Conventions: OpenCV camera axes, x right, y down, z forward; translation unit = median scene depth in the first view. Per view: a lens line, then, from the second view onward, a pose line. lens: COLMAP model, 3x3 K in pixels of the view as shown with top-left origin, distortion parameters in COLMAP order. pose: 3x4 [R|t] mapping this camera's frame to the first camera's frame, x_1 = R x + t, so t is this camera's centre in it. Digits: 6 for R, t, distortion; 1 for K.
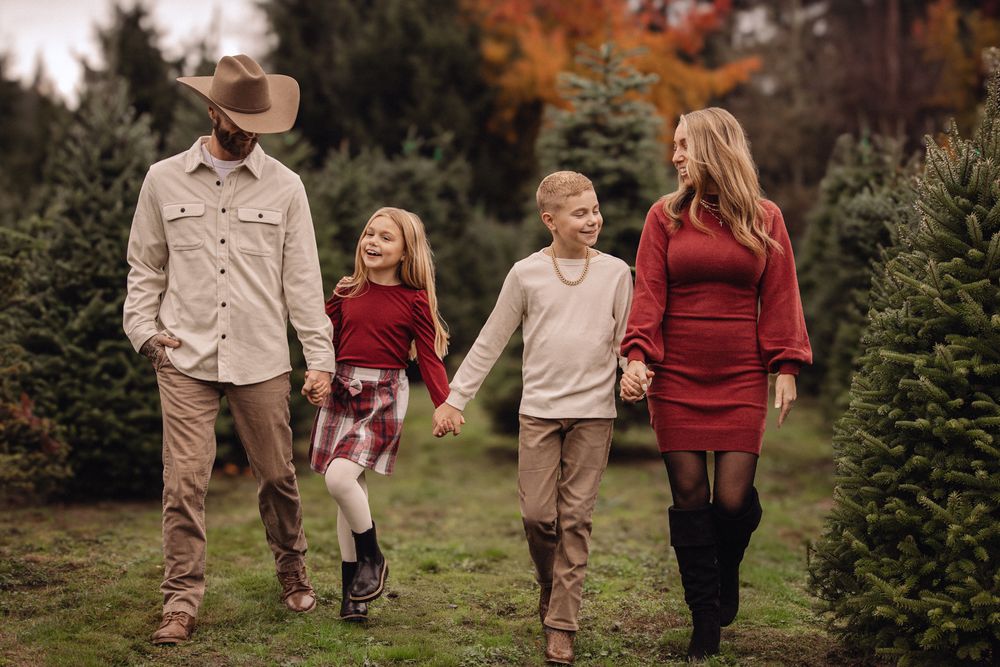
lens RADIAL K [[2009.4, 0, 494.2], [0, 2009.4, 333.4], [0, 0, 1]] dist [-0.124895, 0.000000]
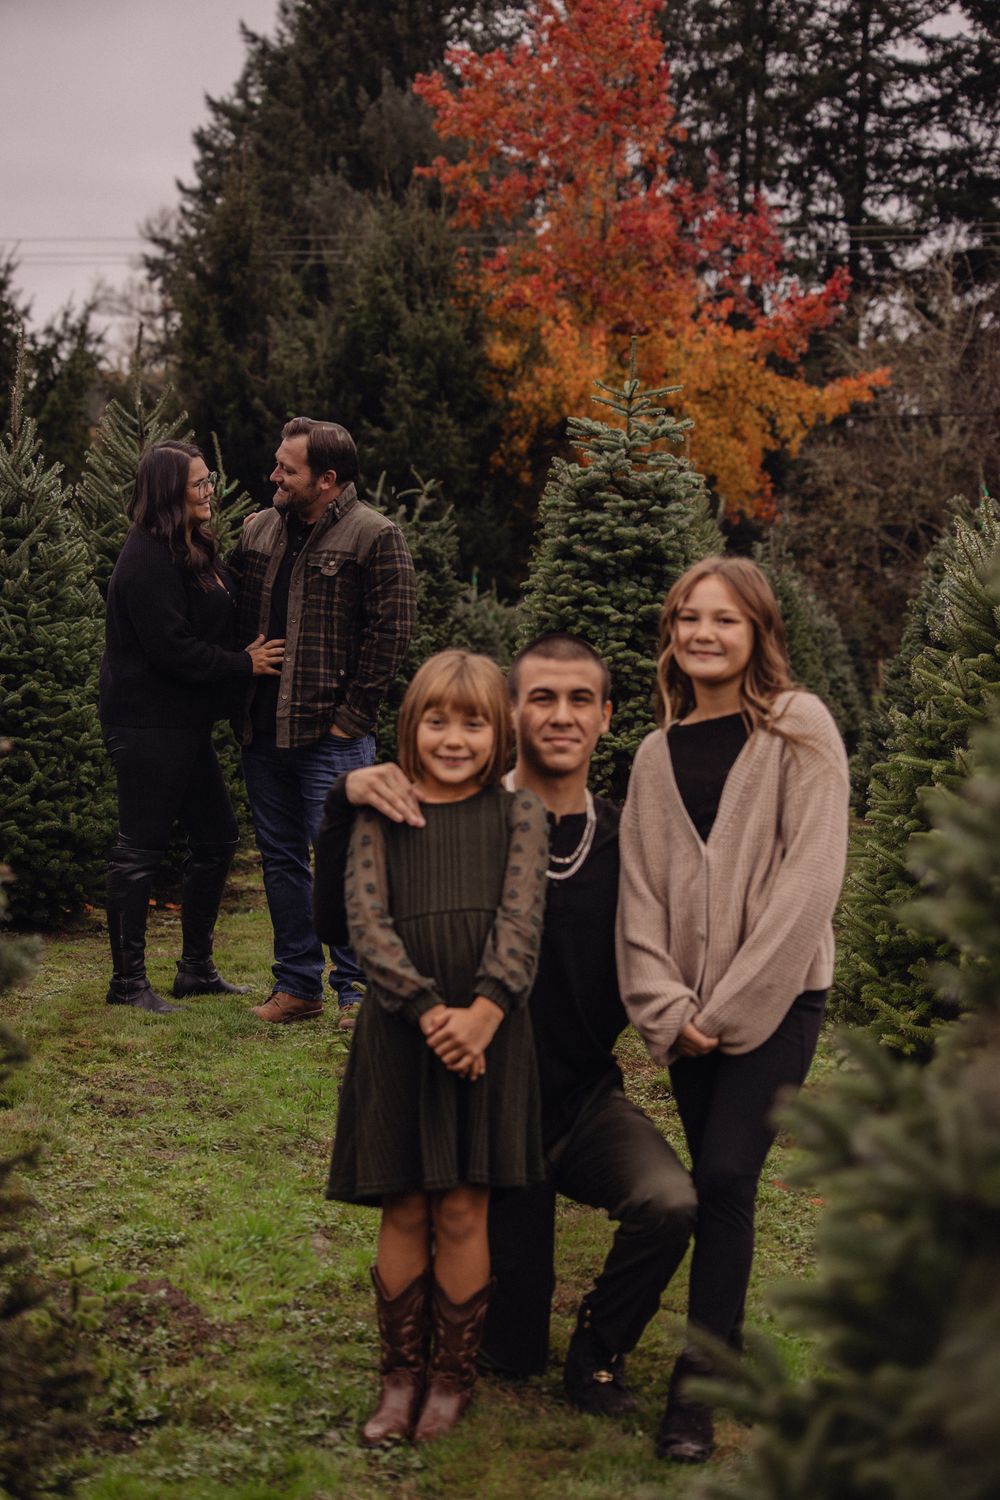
lens RADIAL K [[3014.1, 0, 505.8], [0, 3014.1, 752.3], [0, 0, 1]] dist [-0.124895, 0.000000]
pose [[0.999794, 0.020145, 0.002430, 0.008382], [-0.020134, 0.999788, -0.004397, 0.010799], [-0.002518, 0.004347, 0.999987, -0.227765]]
